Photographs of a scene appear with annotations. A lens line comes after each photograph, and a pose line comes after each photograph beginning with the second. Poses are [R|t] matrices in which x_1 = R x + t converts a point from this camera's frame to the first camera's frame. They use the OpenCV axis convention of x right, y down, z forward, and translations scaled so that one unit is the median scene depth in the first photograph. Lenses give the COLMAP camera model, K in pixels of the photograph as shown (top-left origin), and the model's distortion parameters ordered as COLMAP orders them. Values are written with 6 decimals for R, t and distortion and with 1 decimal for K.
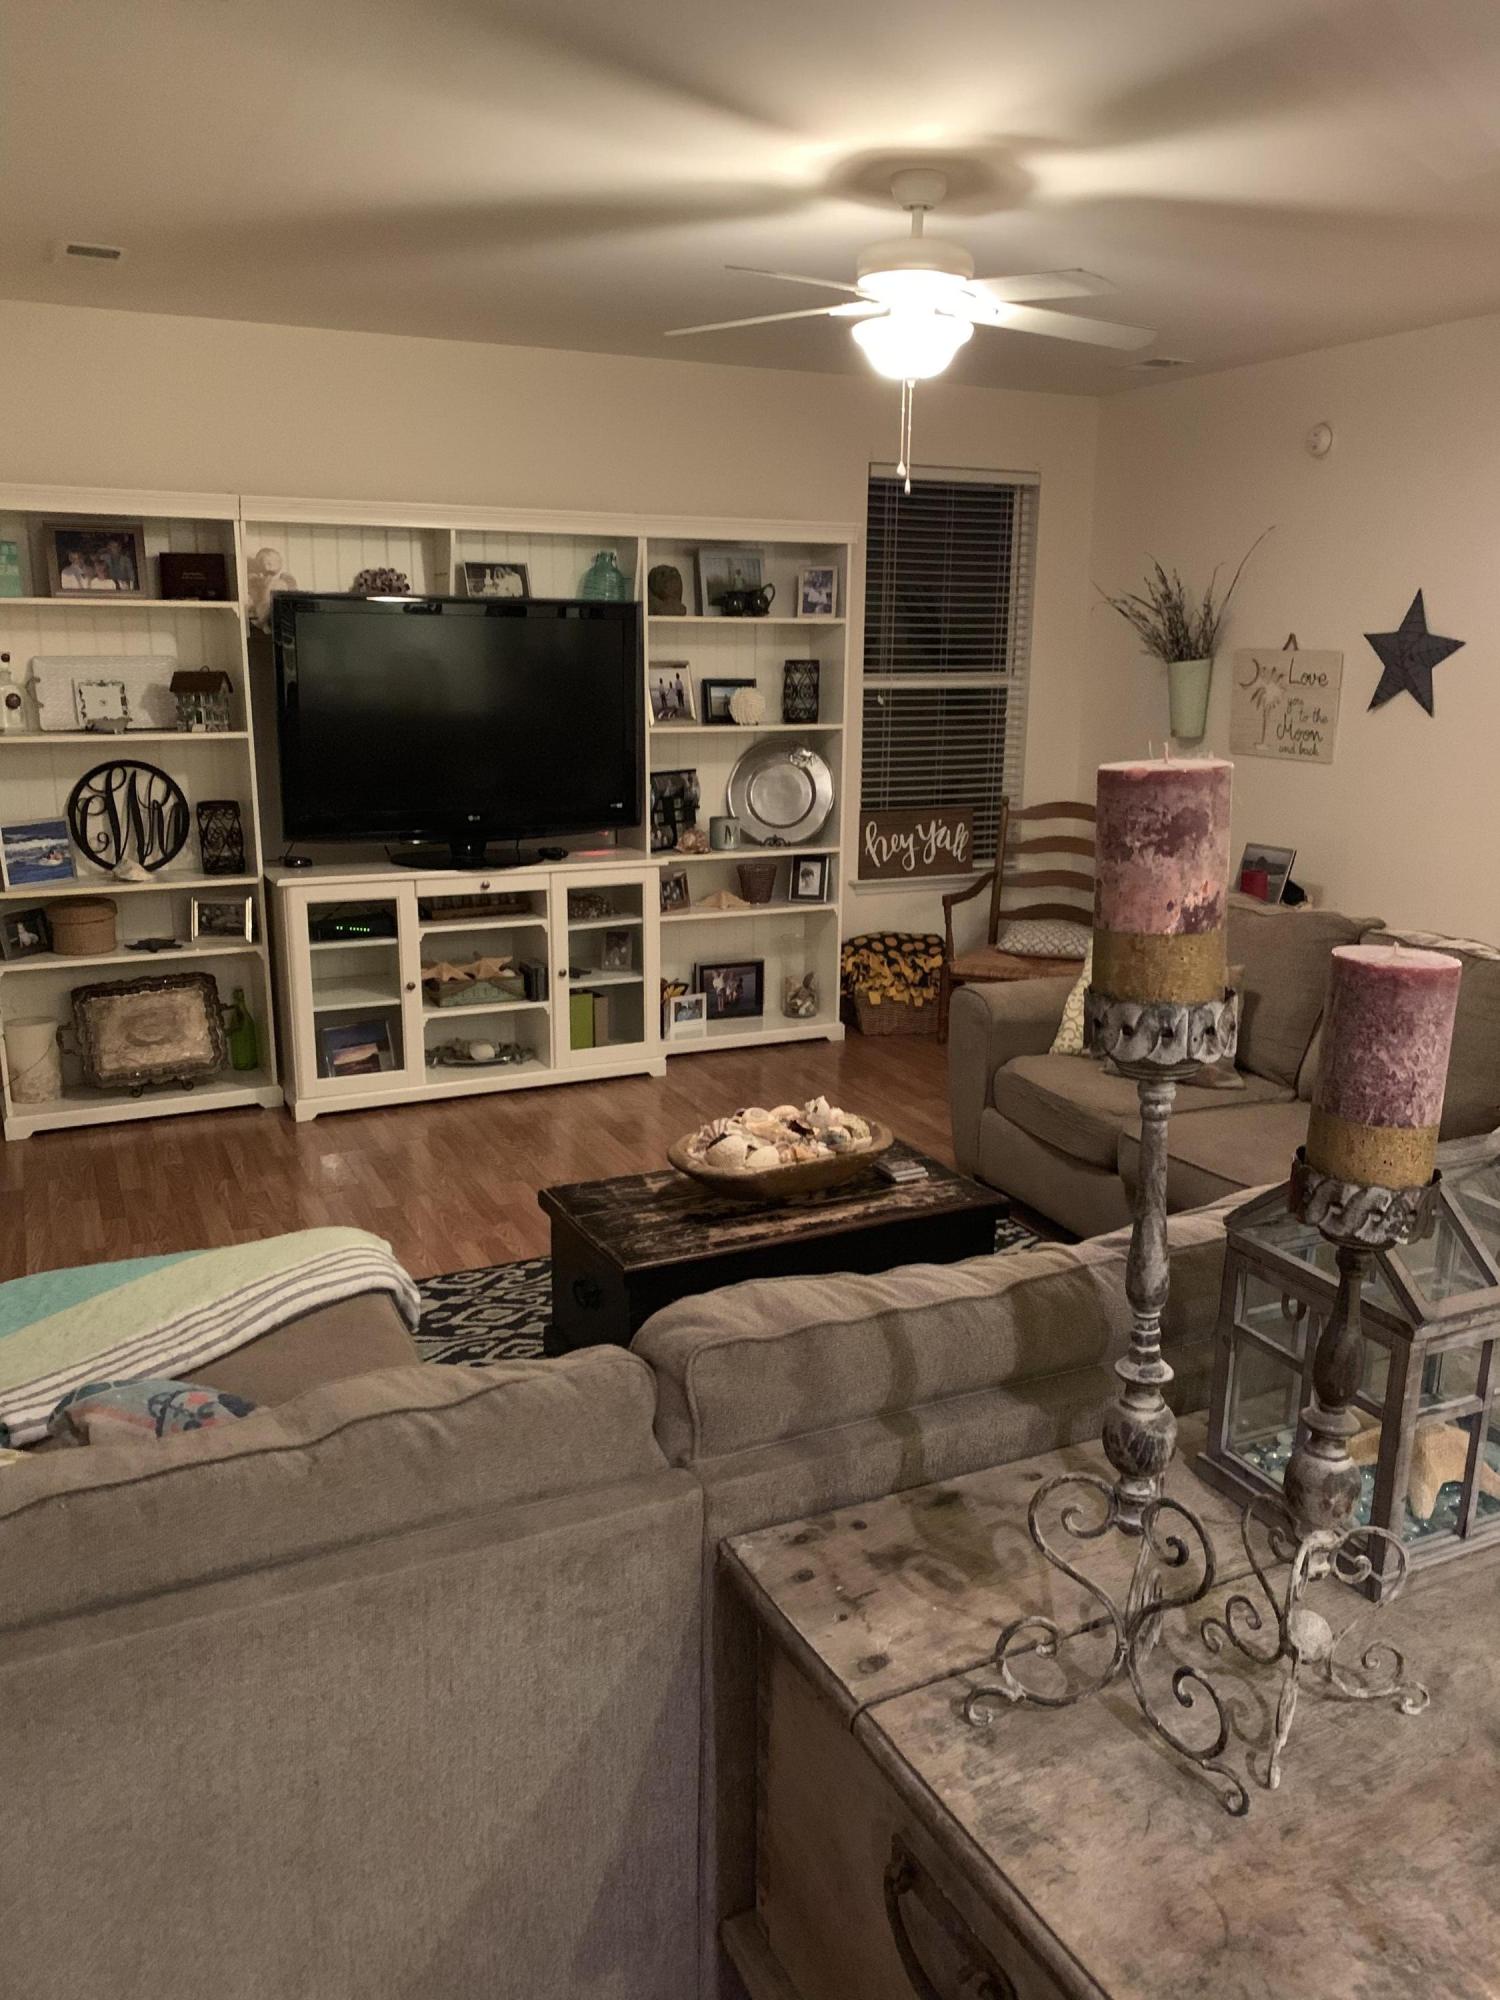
lens RADIAL K [[1549.6, 0, 750.0], [0, 1549.6, 1000.0], [0, 0, 1]] dist [0.222257, -0.548826]
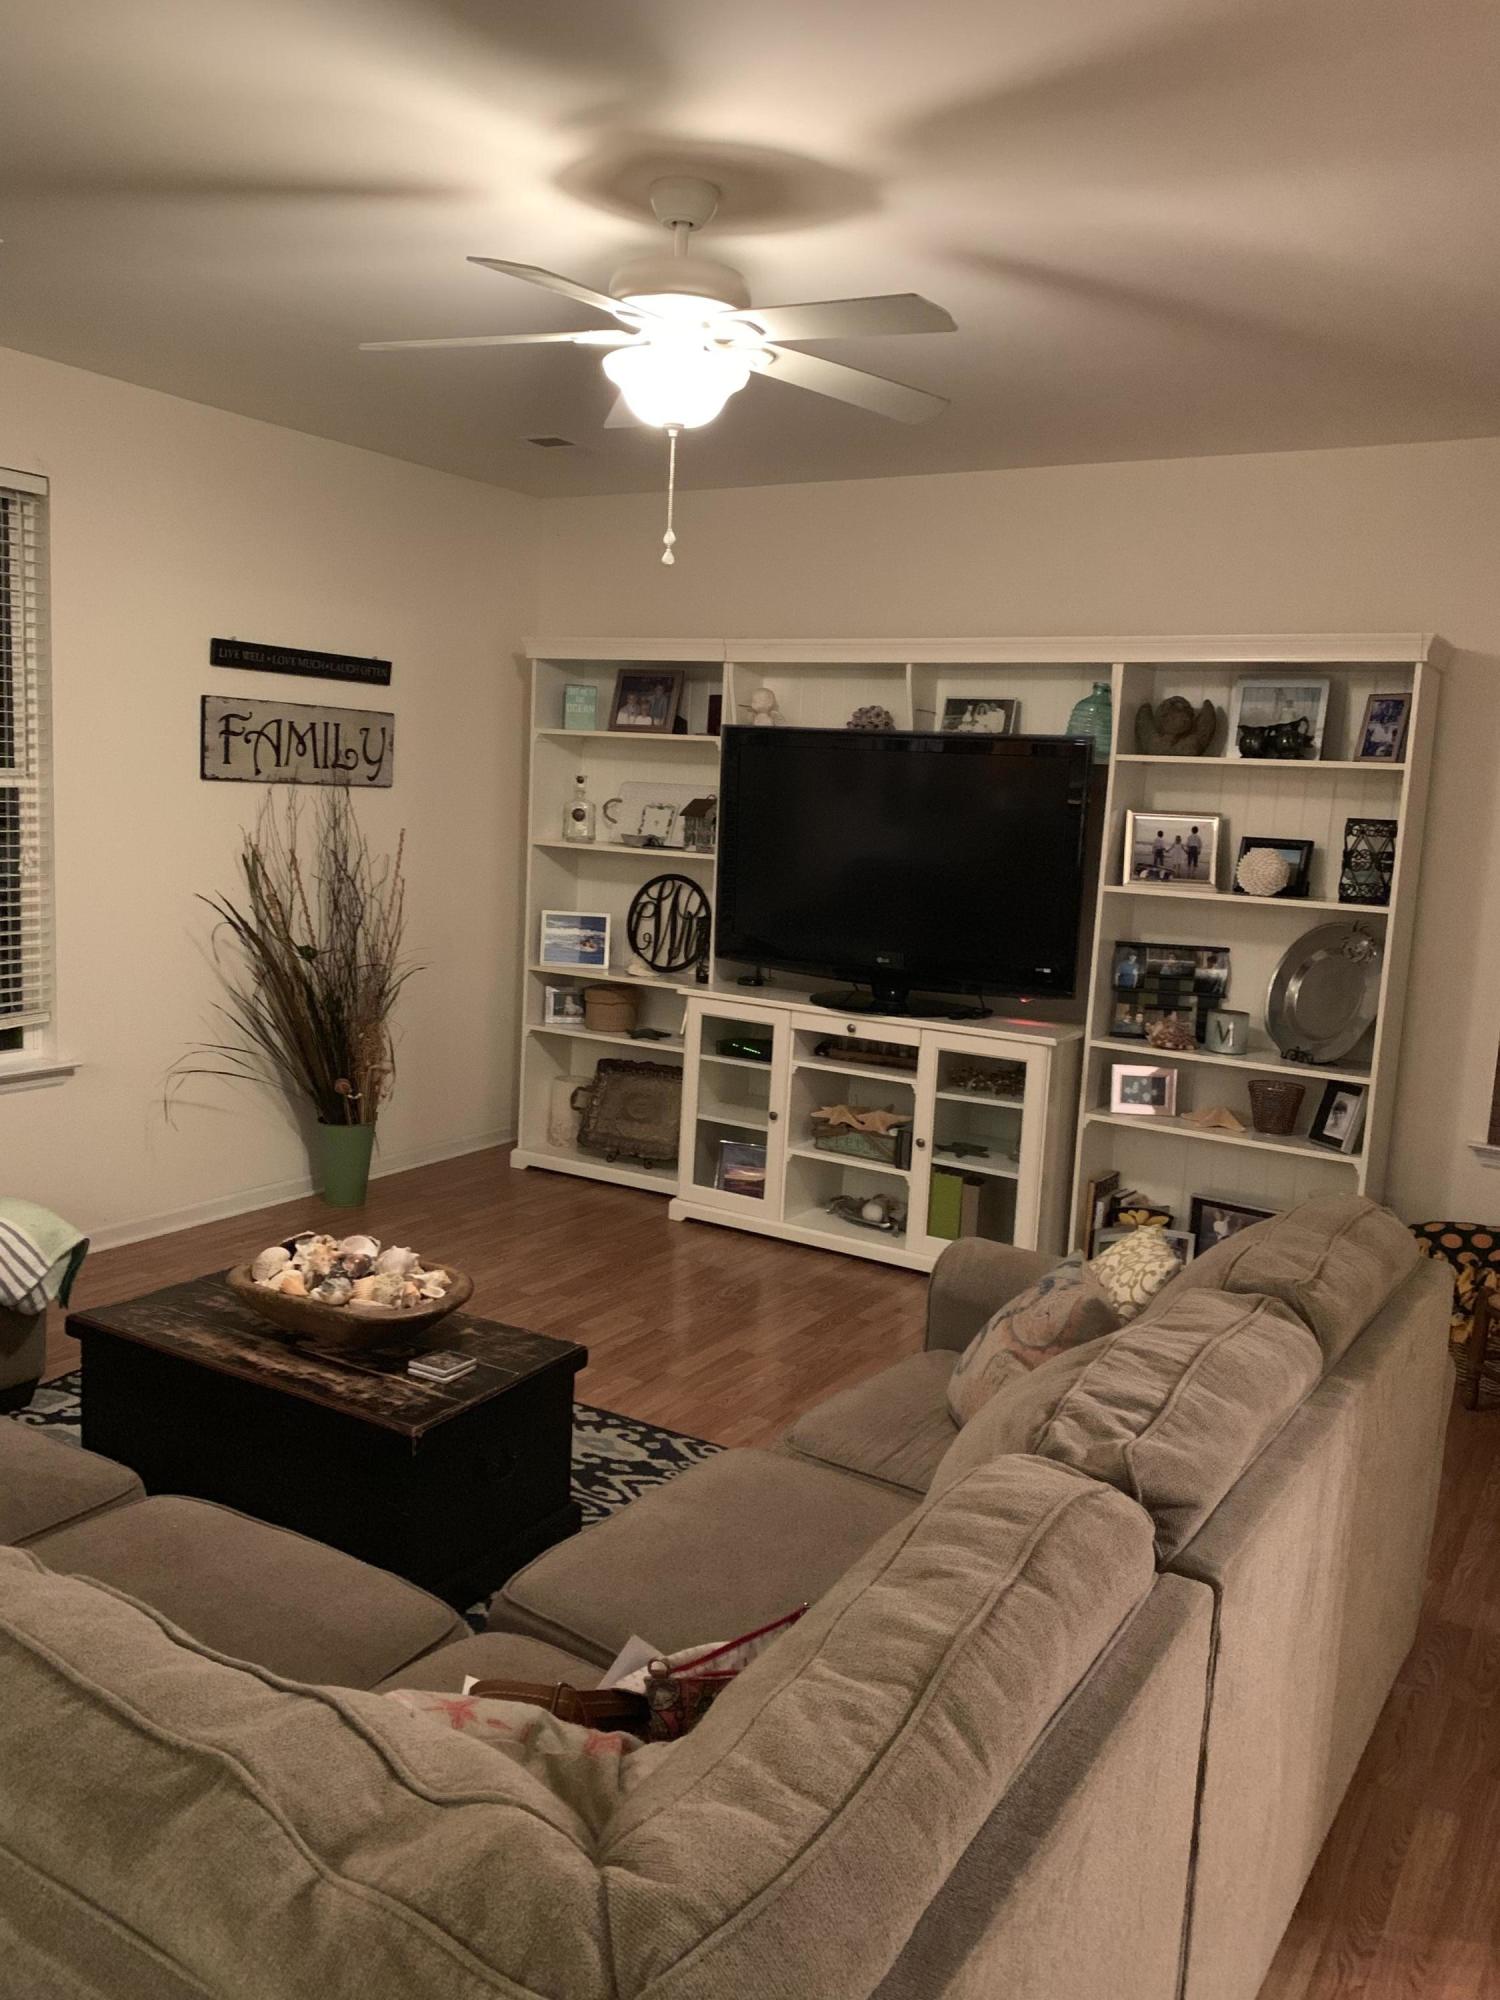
lens RADIAL K [[1519.9, 0, 750.0], [0, 1519.9, 1000.0], [0, 0, 1]] dist [0.060109, -0.073524]
pose [[0.538257, 0.135983, -0.831738, 0.554945], [-0.241076, 0.970503, 0.002659, -0.078086], [0.807565, 0.199081, 0.555162, 0.444850]]
